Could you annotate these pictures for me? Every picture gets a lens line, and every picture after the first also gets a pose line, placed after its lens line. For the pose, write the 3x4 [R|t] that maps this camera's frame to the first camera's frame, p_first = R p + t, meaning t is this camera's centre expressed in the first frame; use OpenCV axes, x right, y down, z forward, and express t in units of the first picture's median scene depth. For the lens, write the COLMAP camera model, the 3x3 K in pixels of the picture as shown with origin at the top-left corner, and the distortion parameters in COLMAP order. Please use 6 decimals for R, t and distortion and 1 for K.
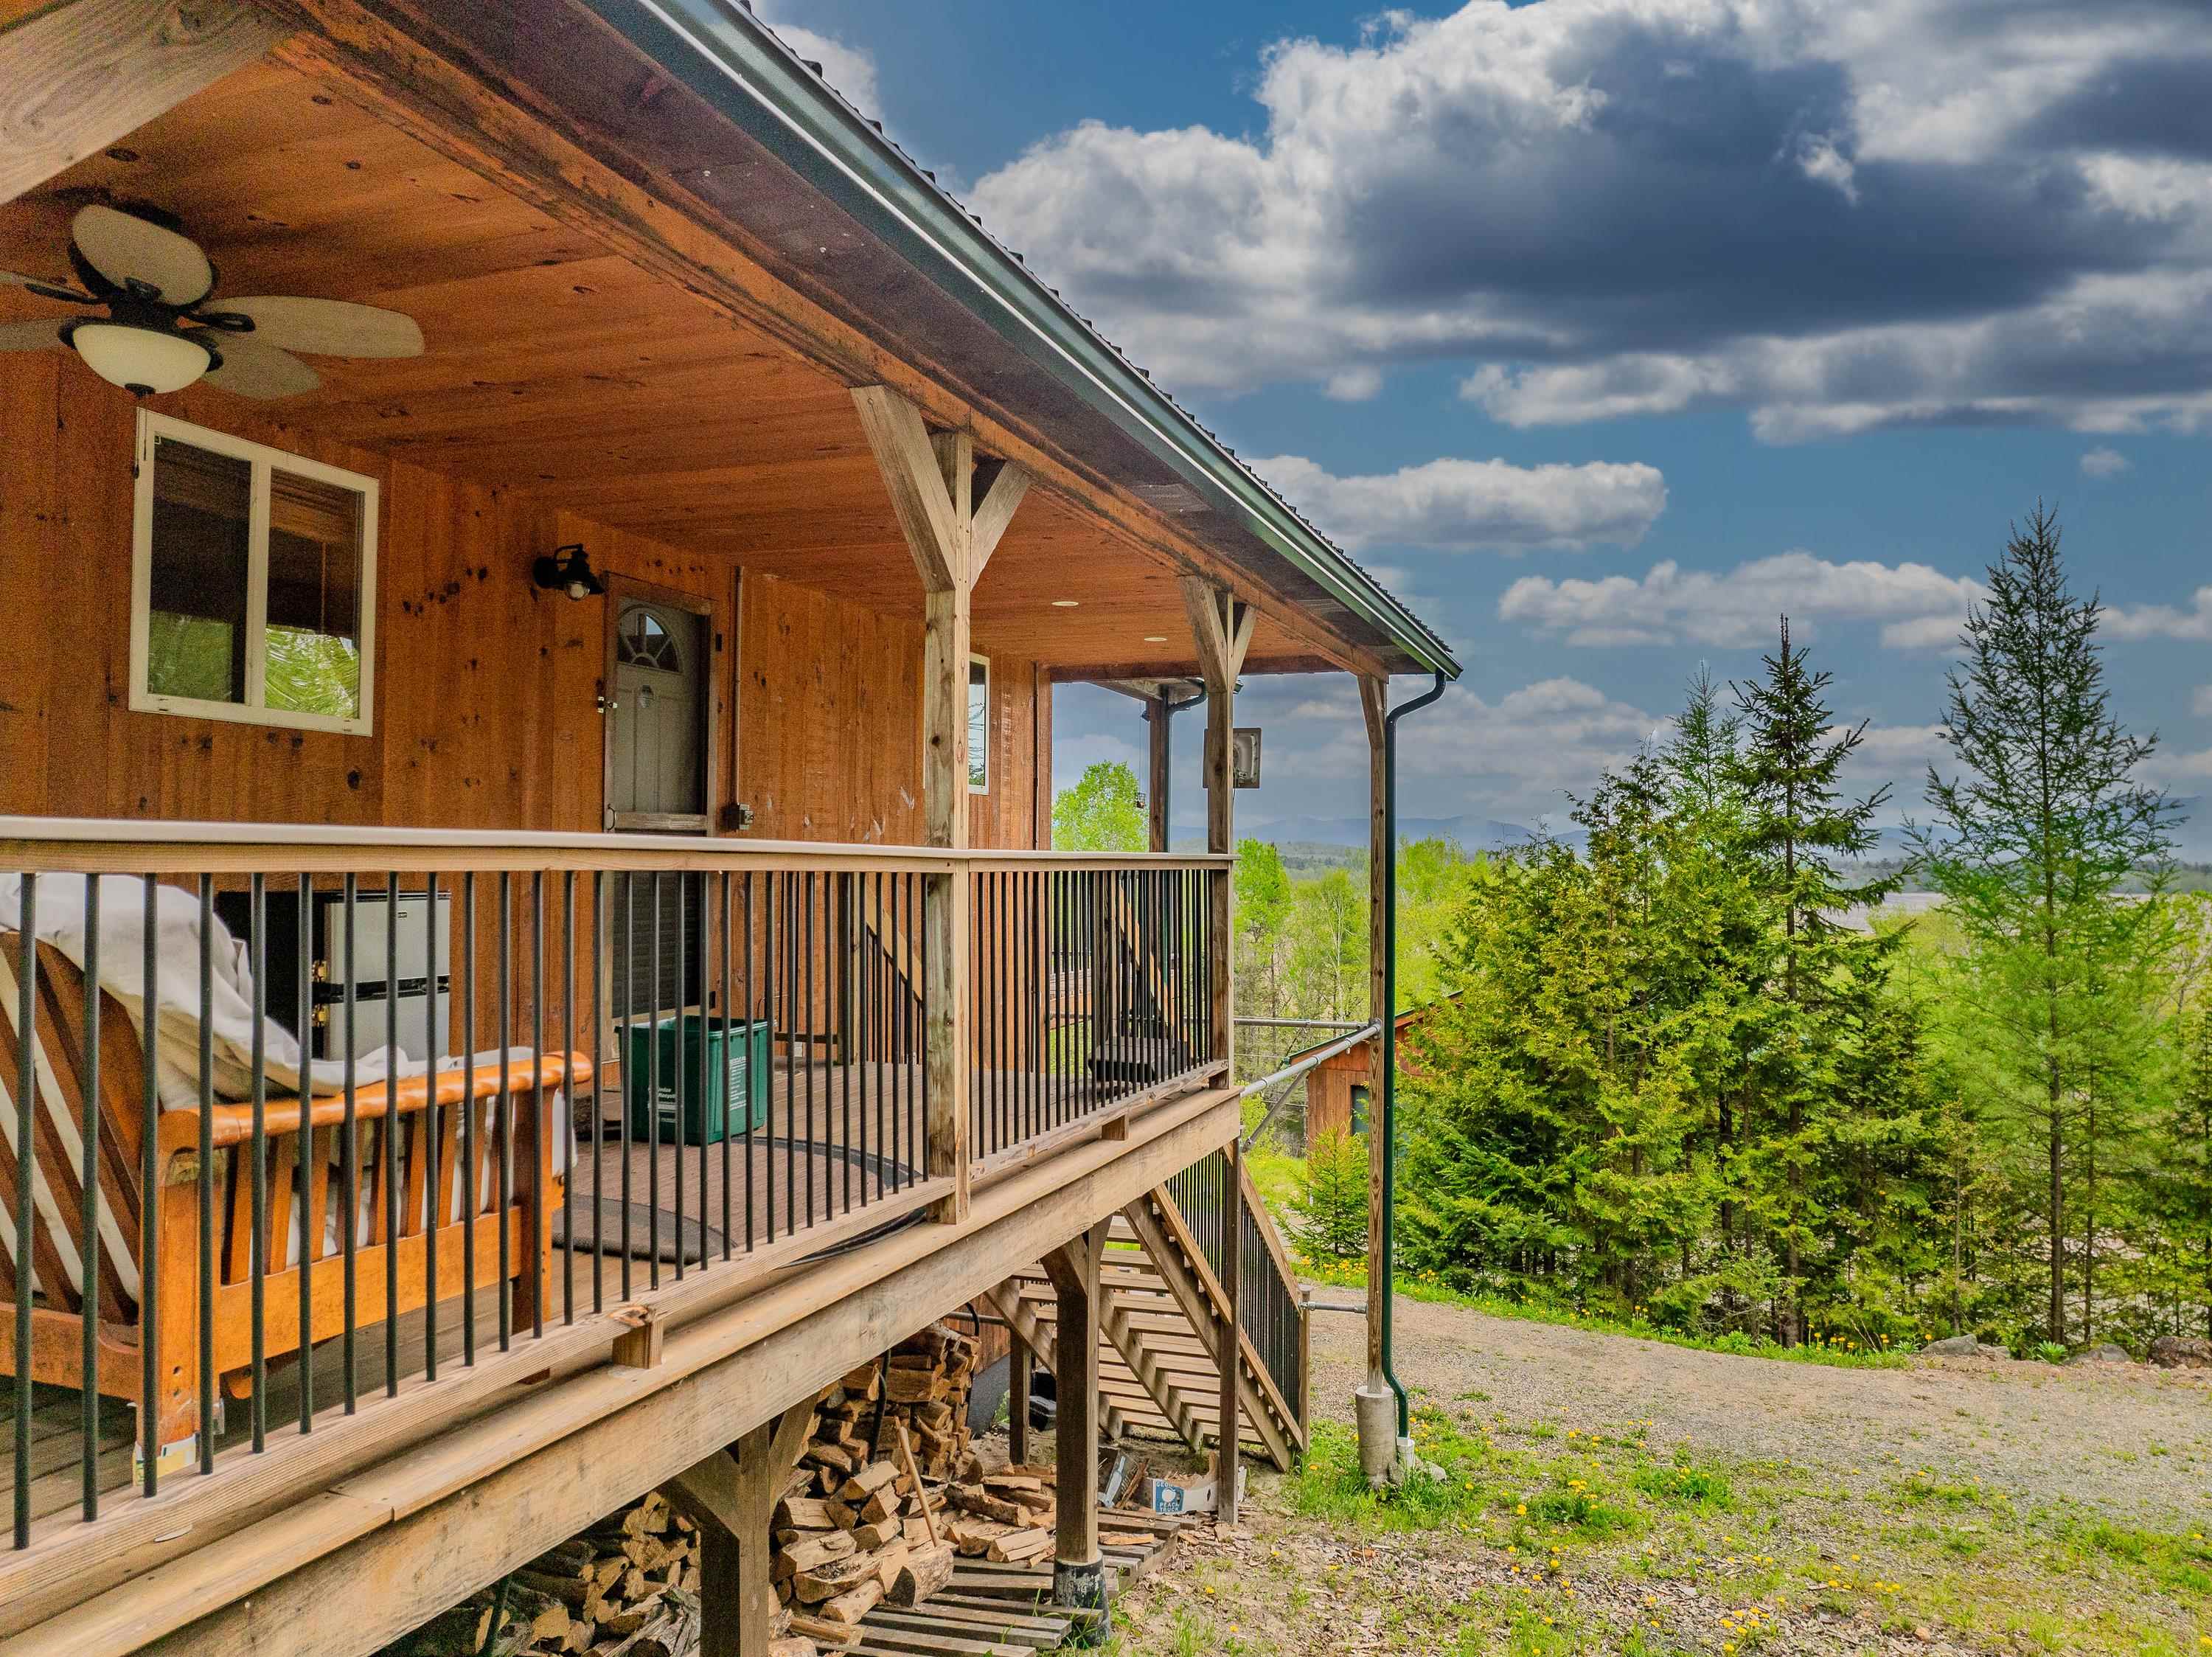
lens RADIAL K [[1549.5, 0, 1110.6], [0, 1549.5, 823.6], [0, 0, 1]] dist [-0.029335, -0.003990]
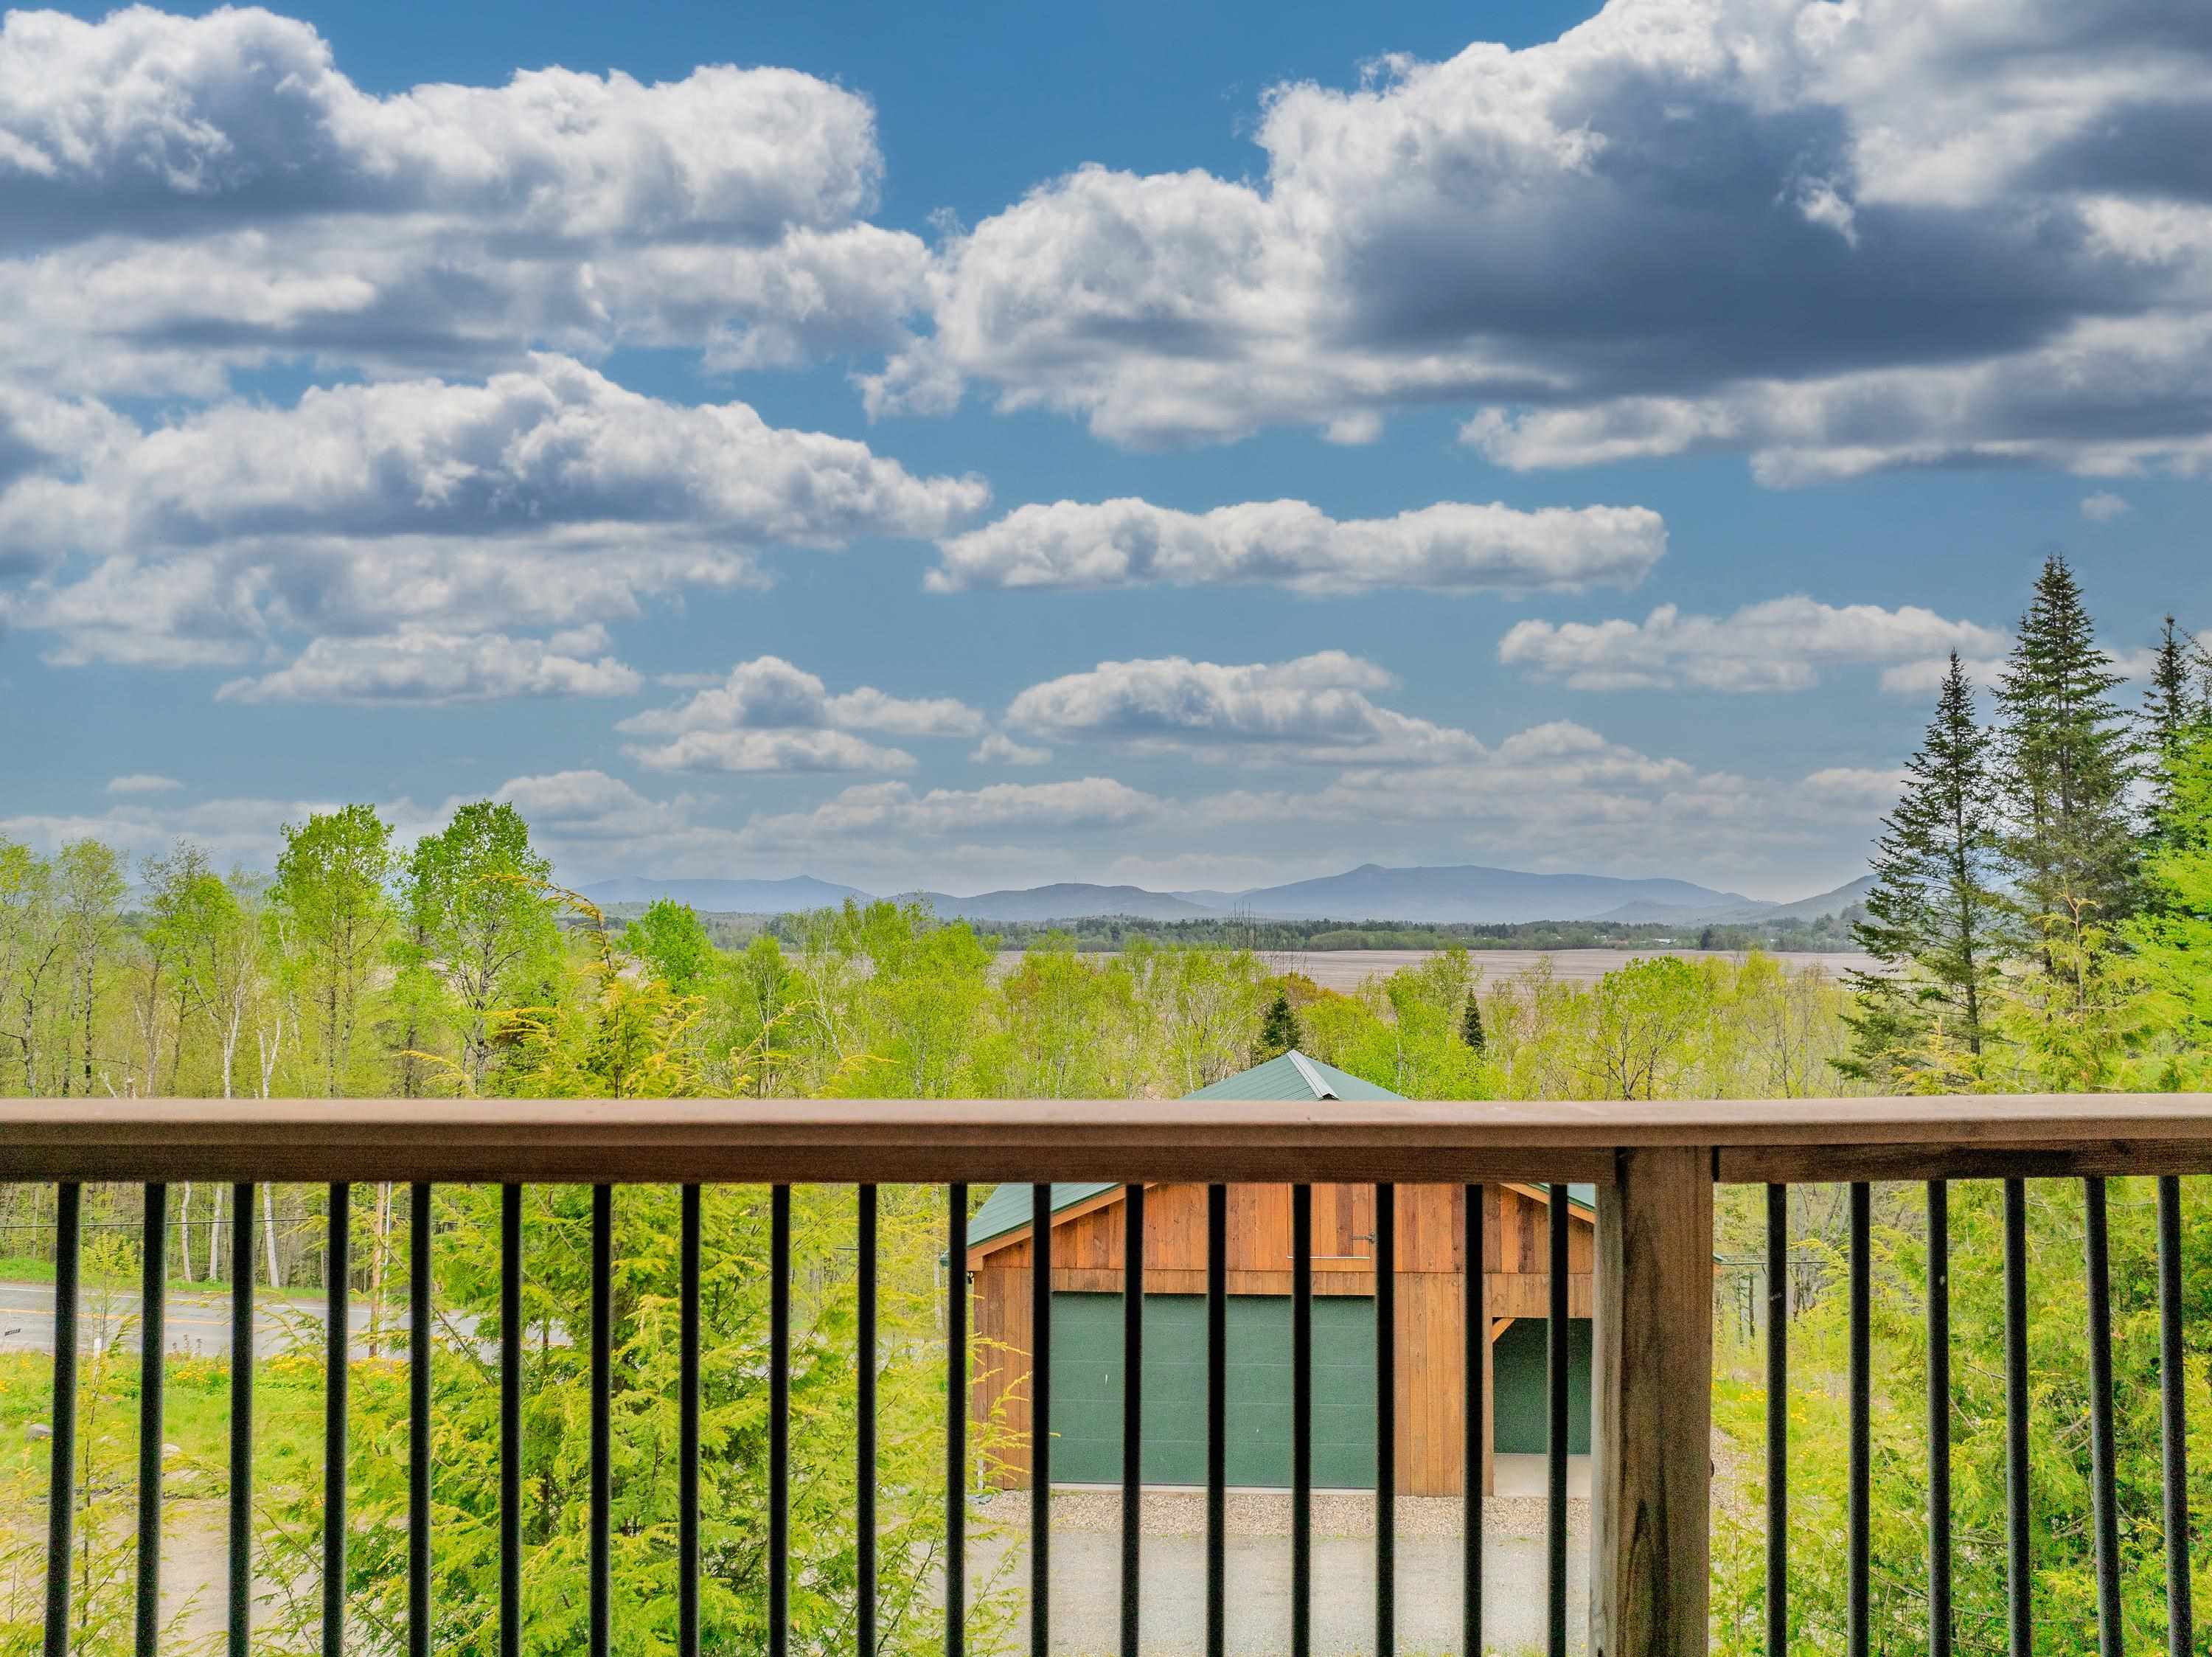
lens RADIAL K [[1549.5, 0, 1092.3], [0, 1549.5, 840.4], [0, 0, 1]] dist [-0.029335, -0.003990]
pose [[0.915552, 0.020027, 0.401701, -0.175702], [-0.008820, 0.999519, -0.029731, 0.003699], [-0.402104, 0.023677, 0.915288, 0.802962]]
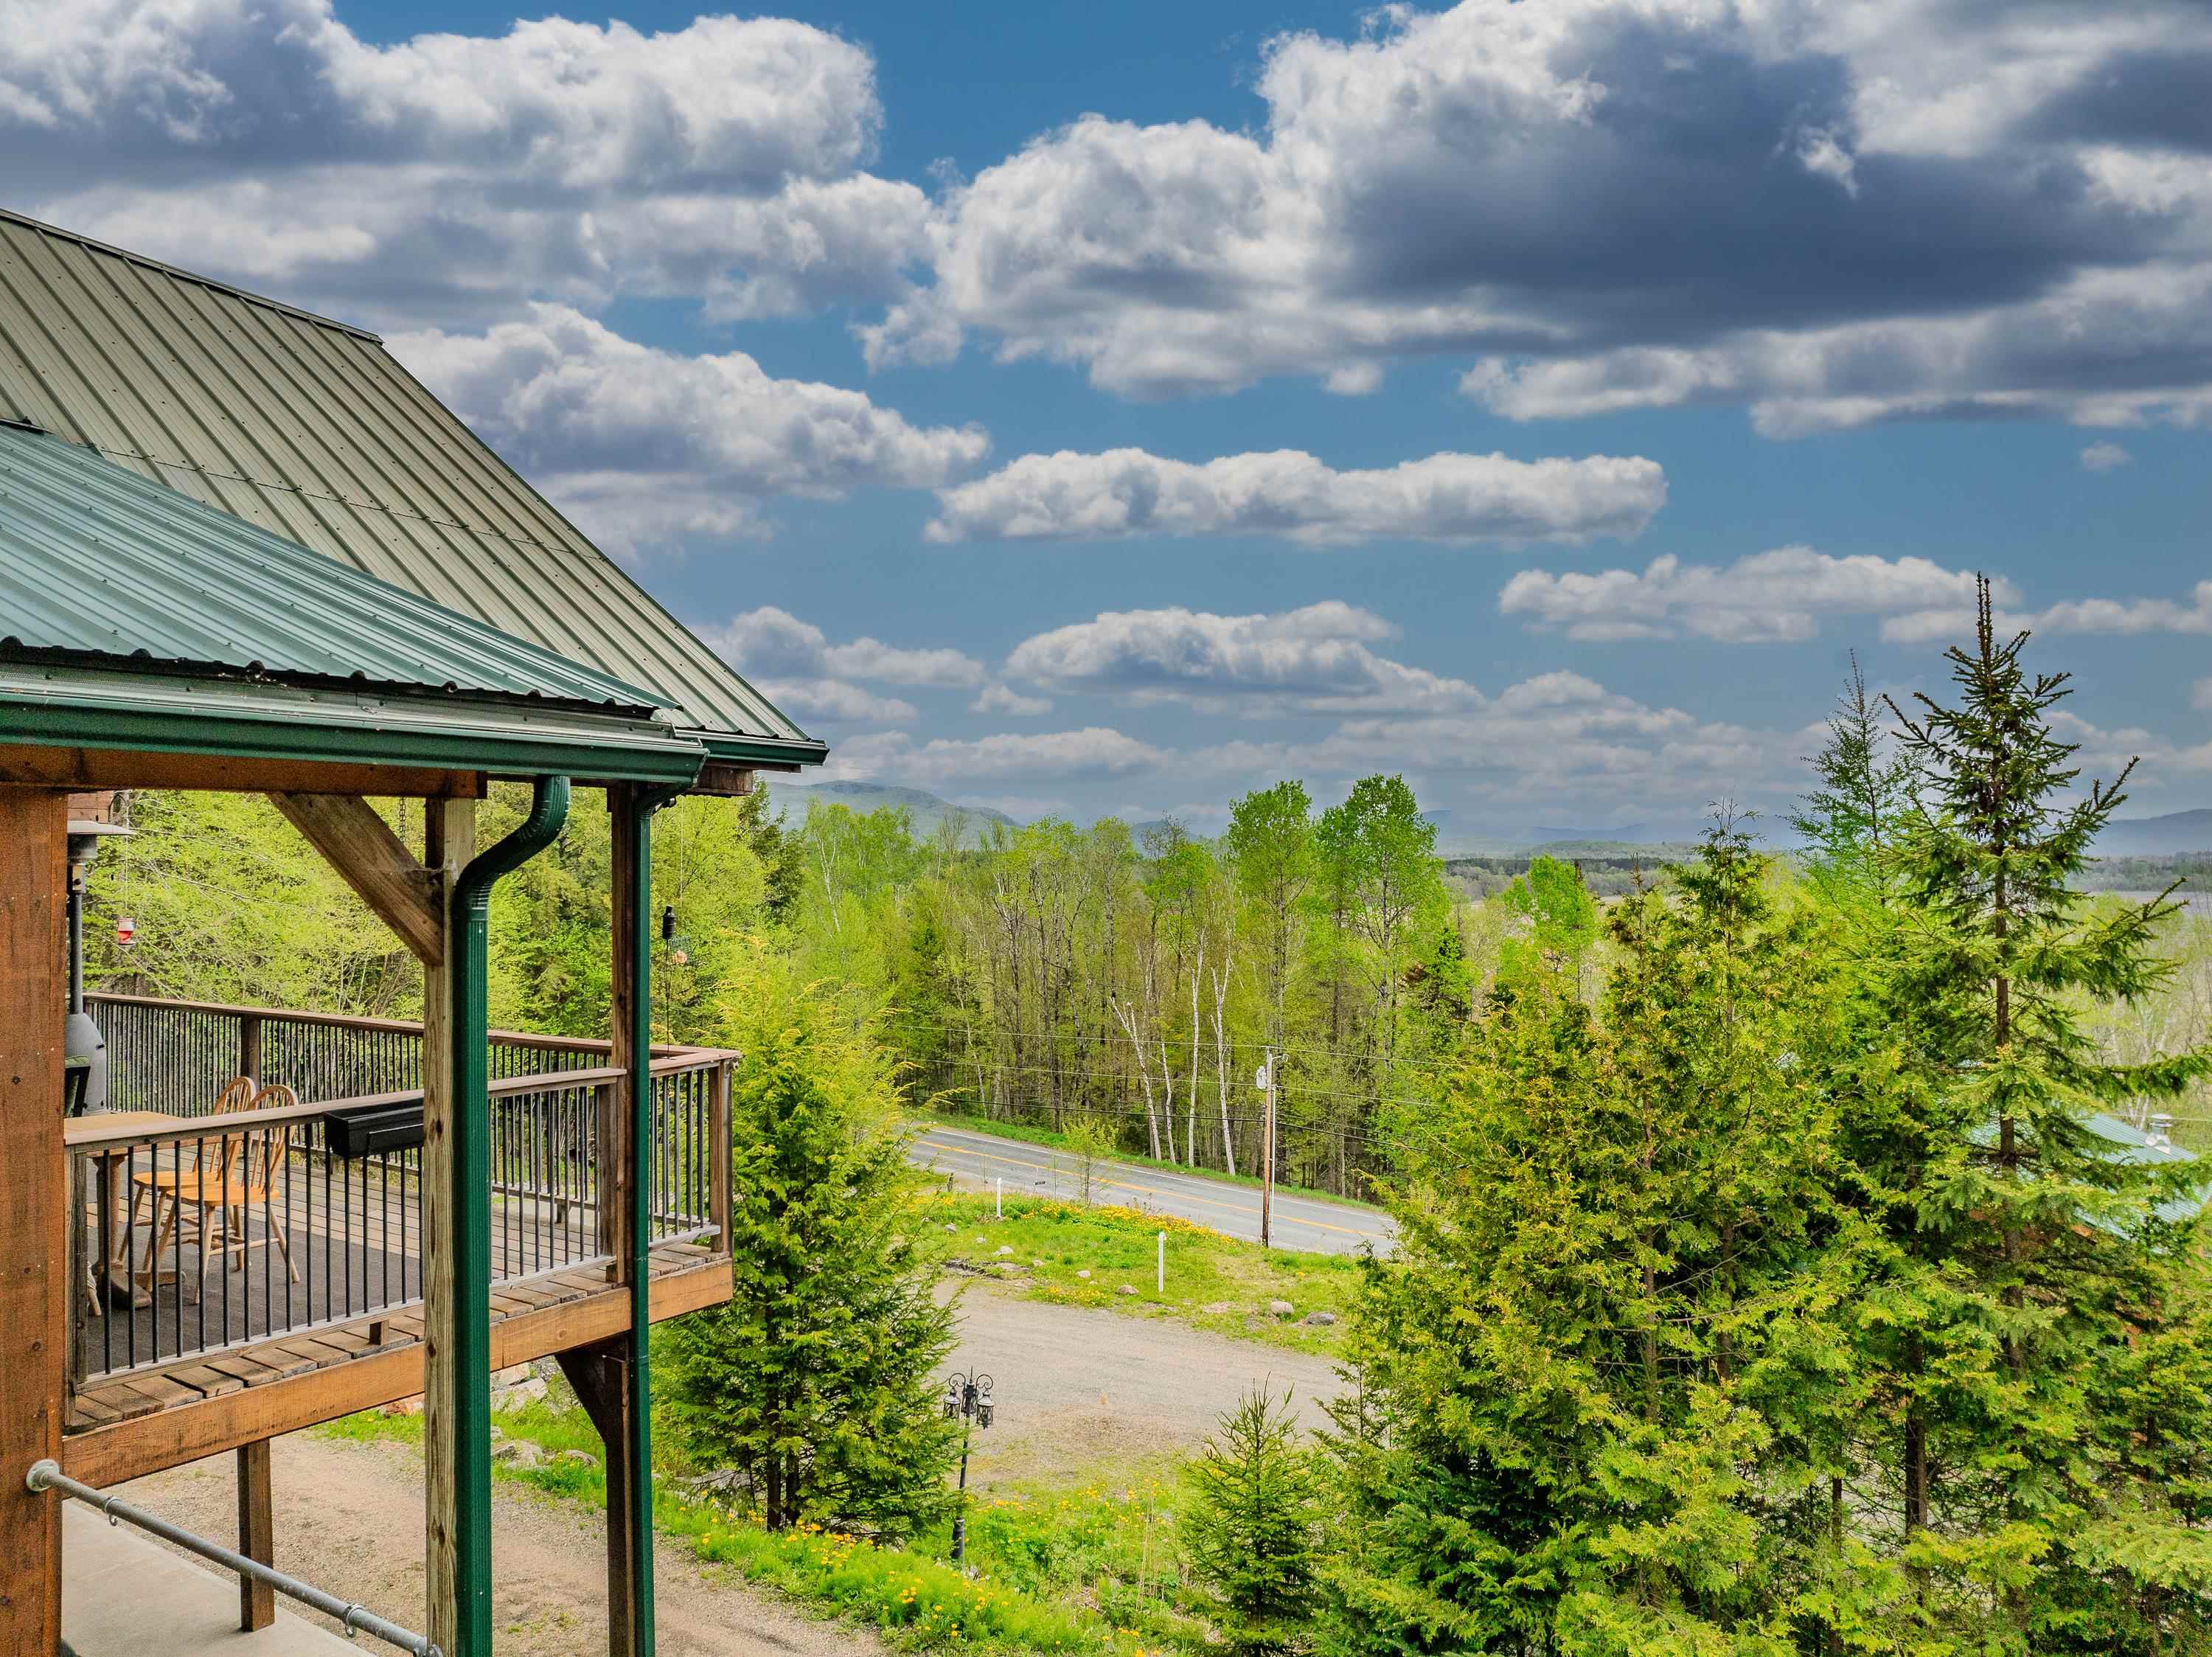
lens RADIAL K [[1549.5, 0, 1115.8], [0, 1549.5, 831.4], [0, 0, 1]] dist [-0.029335, -0.003990]
pose [[0.974152, -0.016958, -0.225256, 0.259936], [0.017425, 0.999848, 0.000084, -0.048278], [0.225220, -0.004007, 0.974300, 0.394091]]
